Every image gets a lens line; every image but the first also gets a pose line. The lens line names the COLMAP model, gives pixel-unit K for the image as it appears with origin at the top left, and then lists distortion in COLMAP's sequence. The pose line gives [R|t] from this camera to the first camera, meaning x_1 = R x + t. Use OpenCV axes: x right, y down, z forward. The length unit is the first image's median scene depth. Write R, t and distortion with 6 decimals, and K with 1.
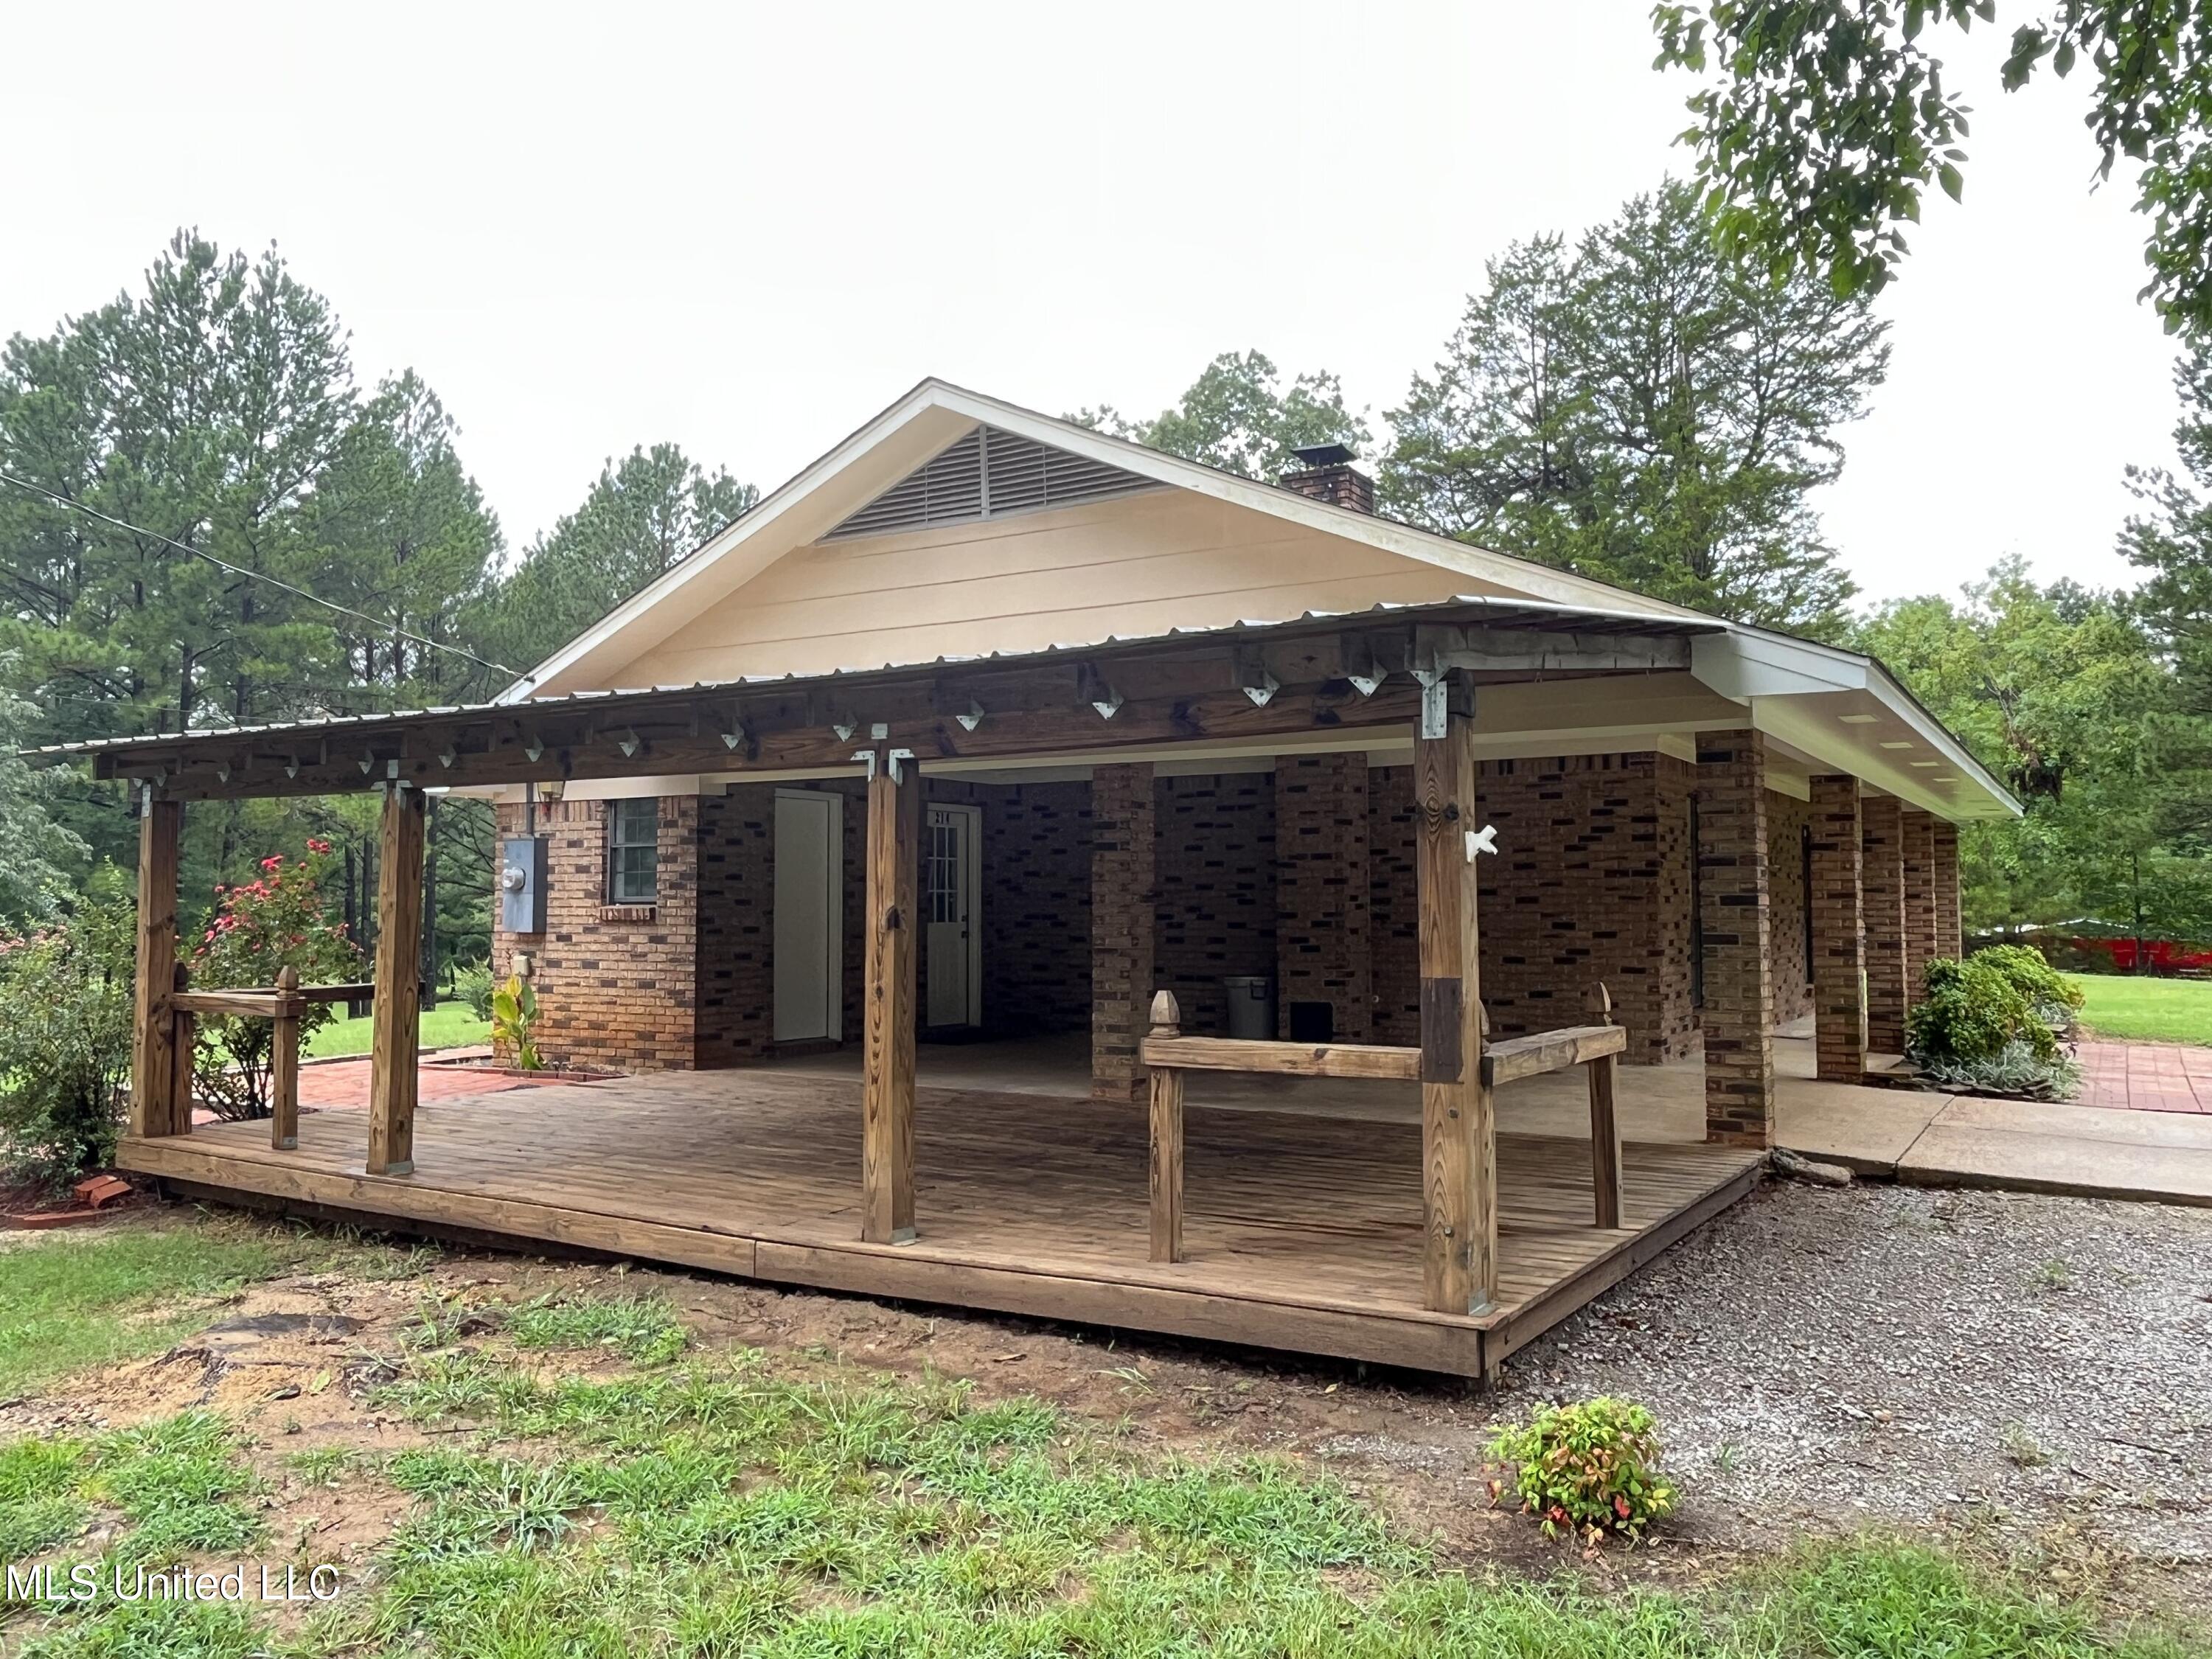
lens RADIAL K [[1685.7, 0, 1090.0], [0, 1685.7, 820.1], [0, 0, 1]] dist [-0.000337, -0.016461]
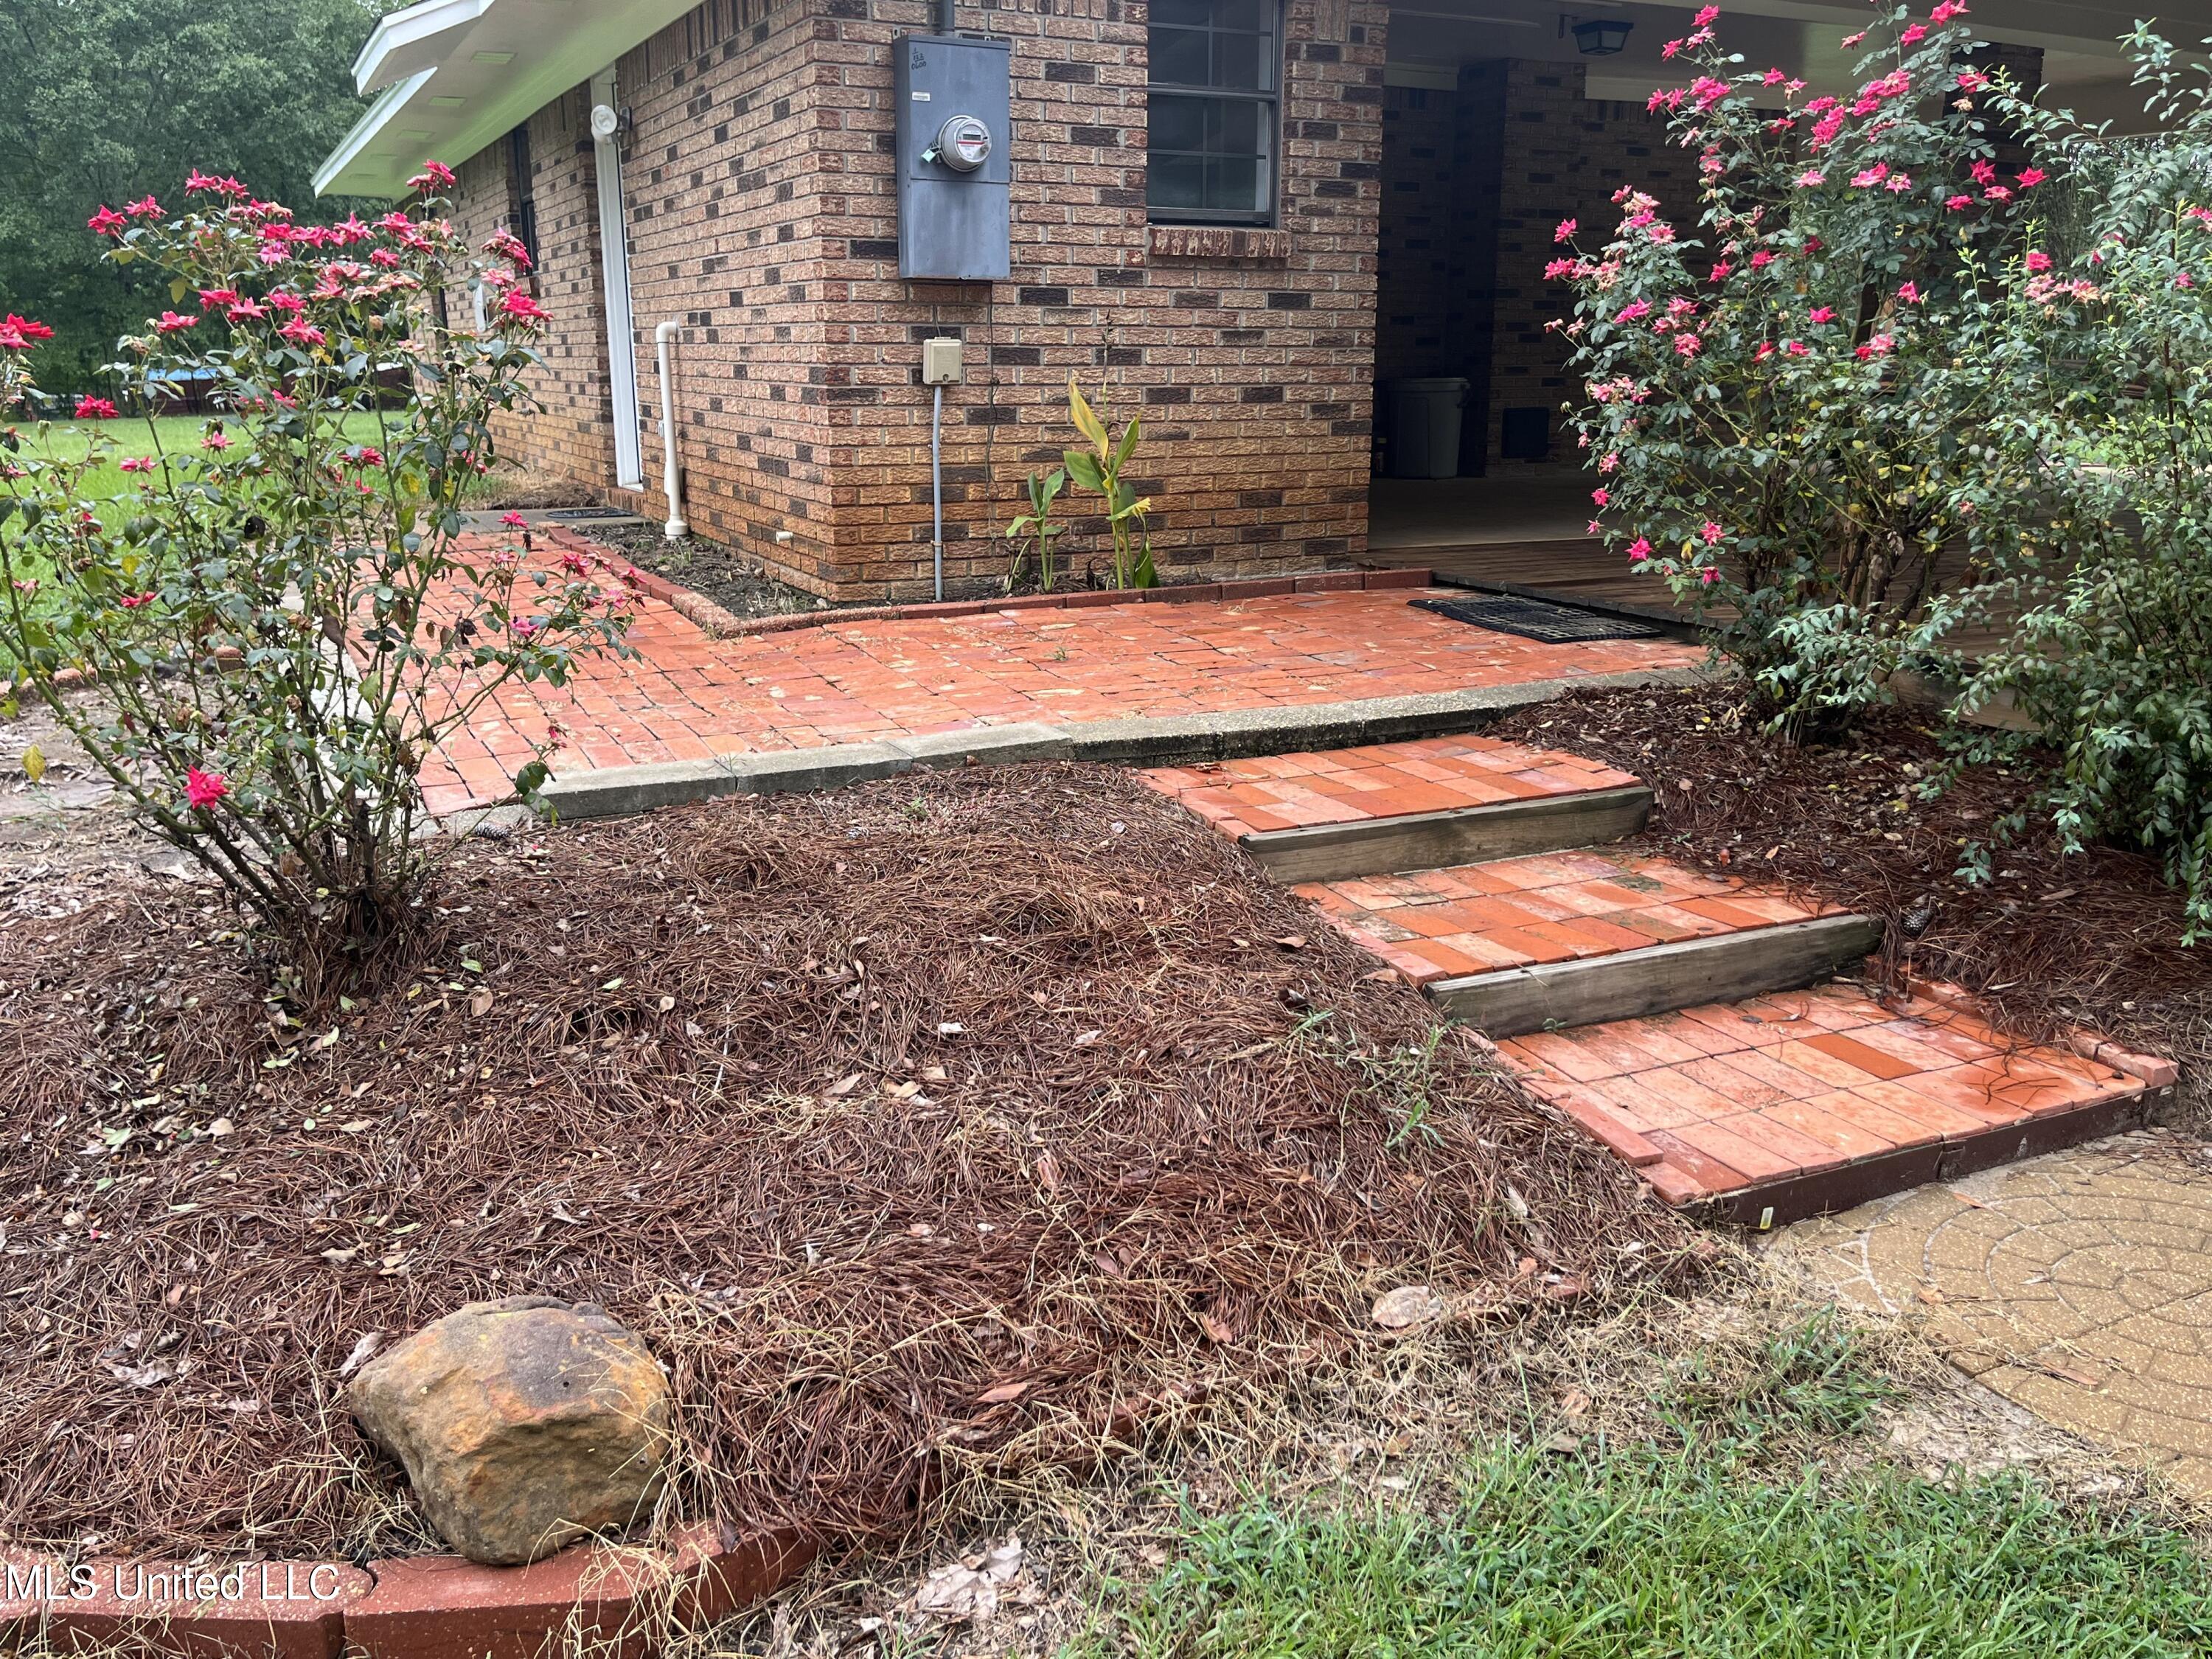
lens RADIAL K [[1843.5, 0, 1094.5], [0, 1843.5, 837.7], [0, 0, 1]] dist [0.040960, -0.022189]
pose [[0.531112, -0.210363, 0.820772, -0.763277], [-0.042461, 0.960865, 0.273745, 0.075352], [-0.846237, -0.180240, 0.501394, 0.736318]]
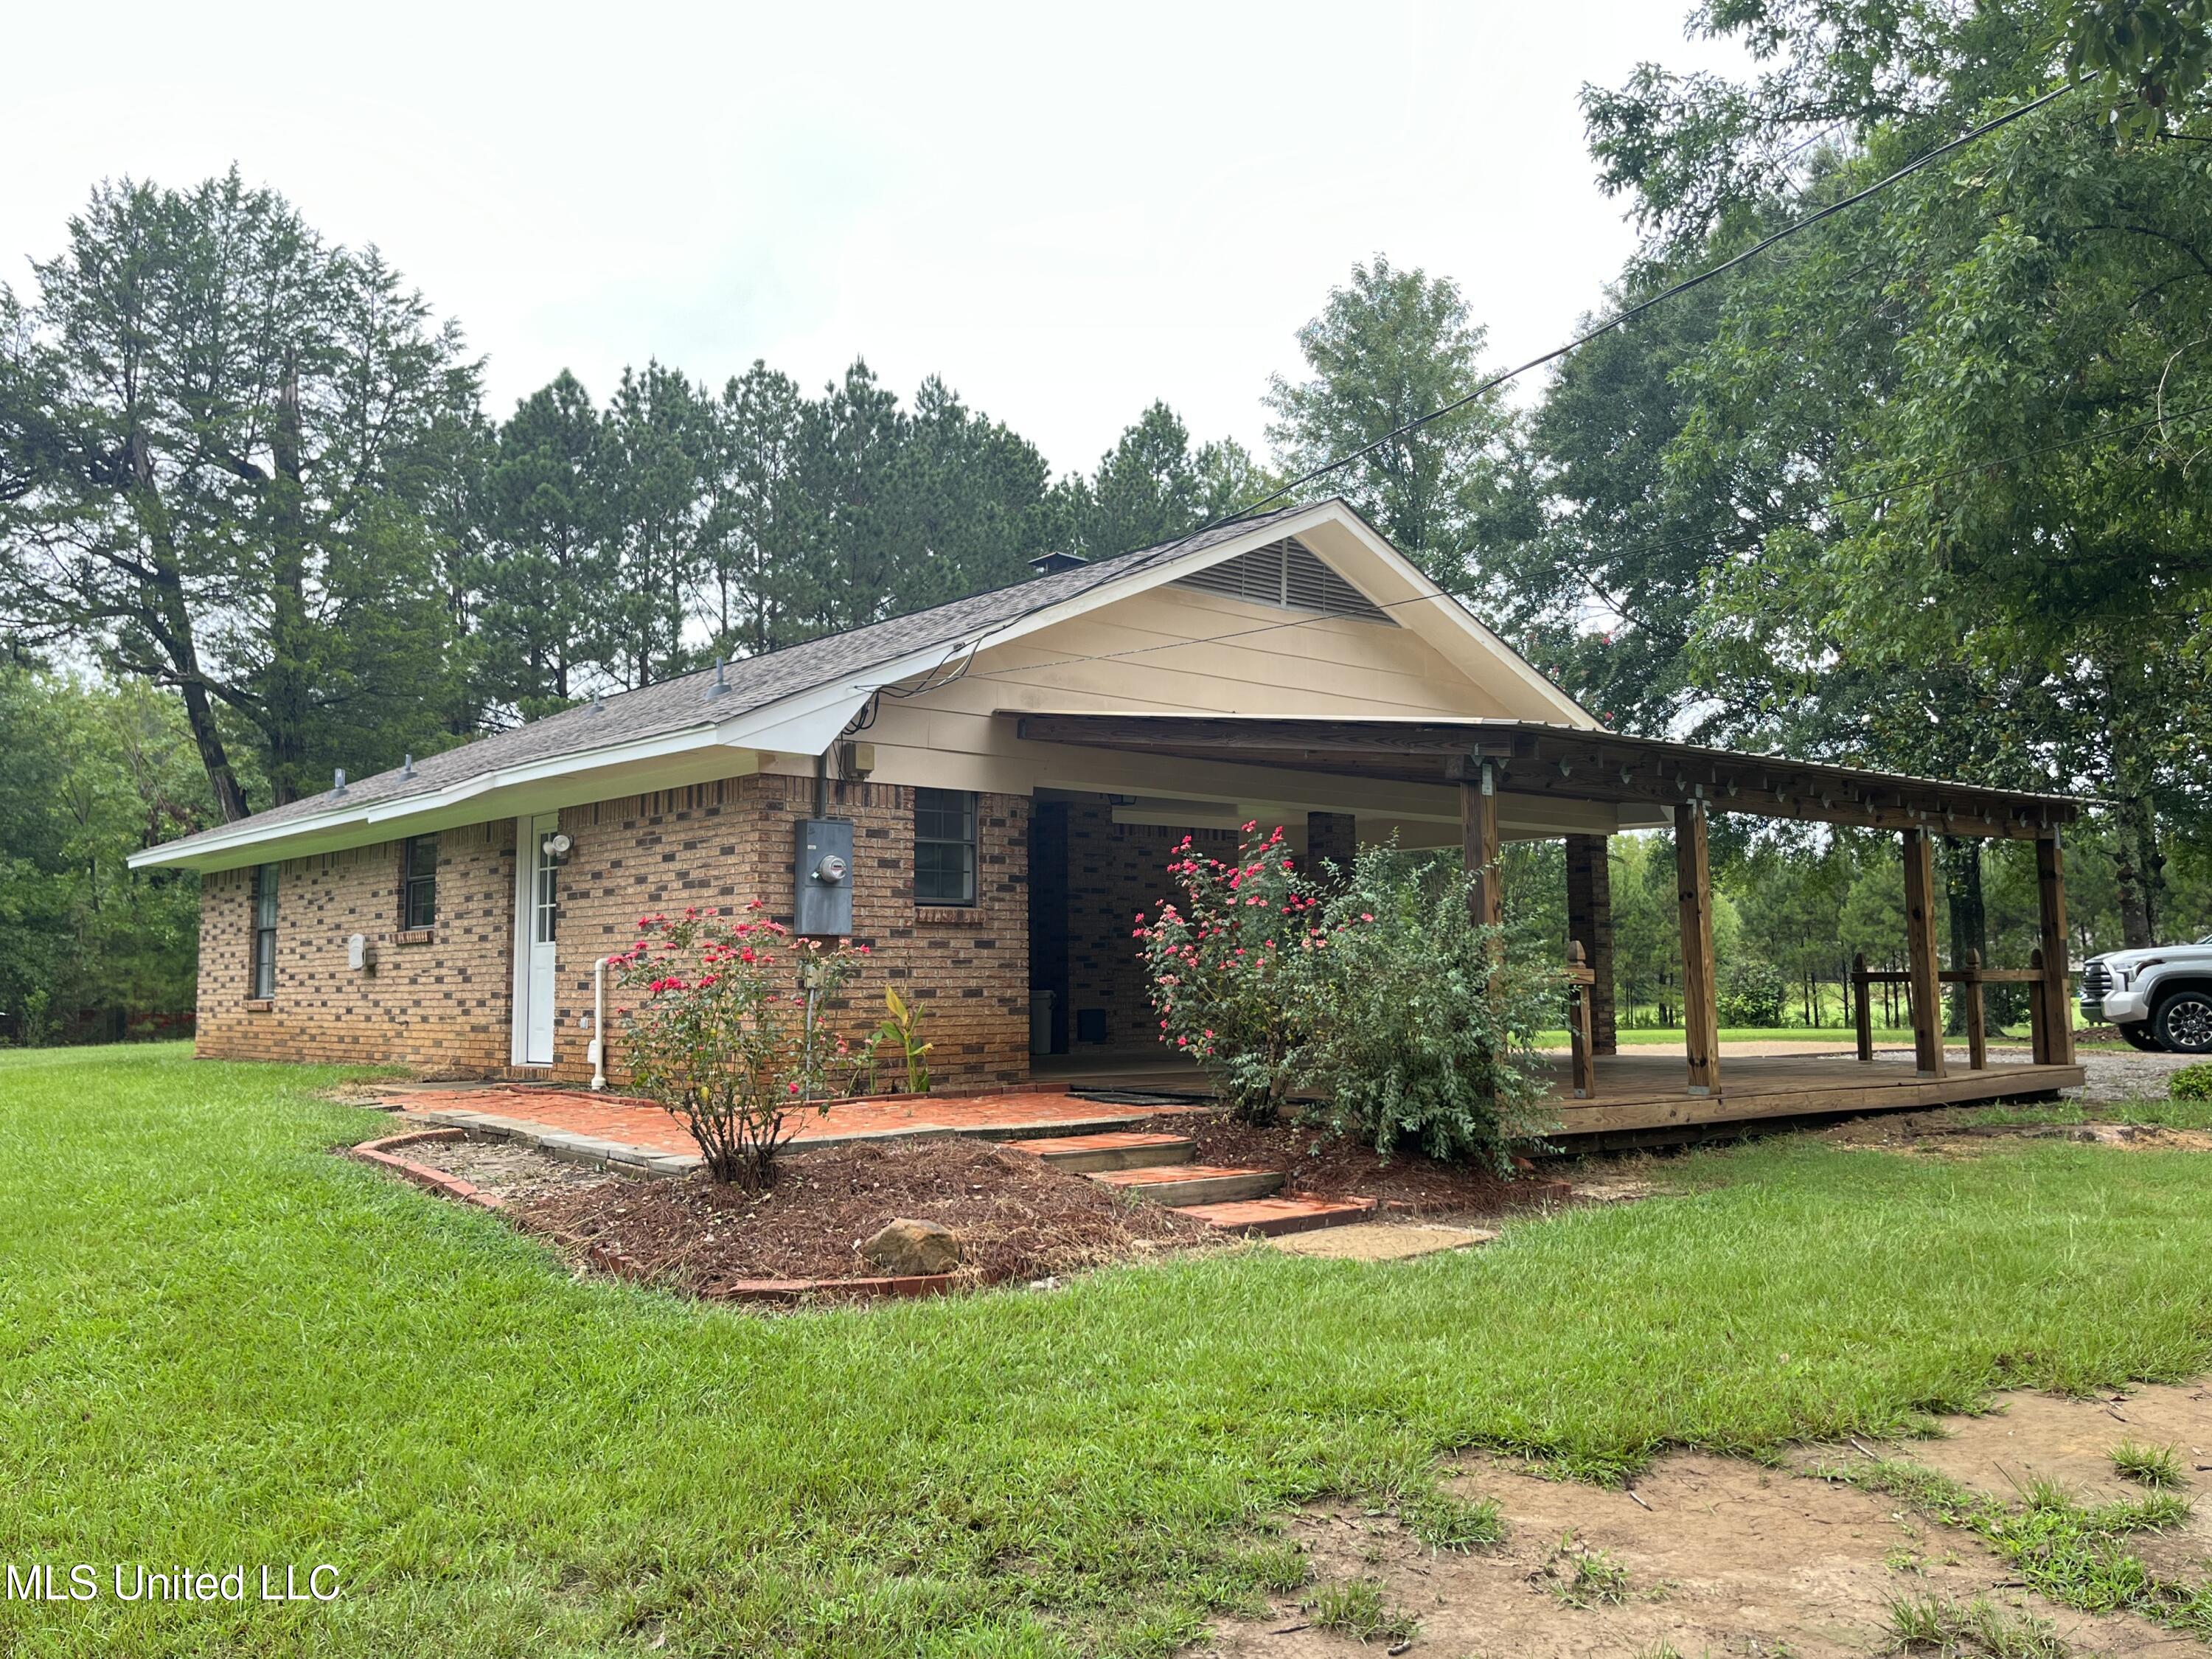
lens RADIAL K [[1843.5, 0, 1118.0], [0, 1843.5, 784.7], [0, 0, 1]] dist [0.040960, -0.022189]
pose [[0.288186, 0.104595, 0.951845, -1.207951], [-0.036348, 0.994495, -0.098276, 0.079930], [-0.956884, -0.006276, 0.290401, 0.624445]]
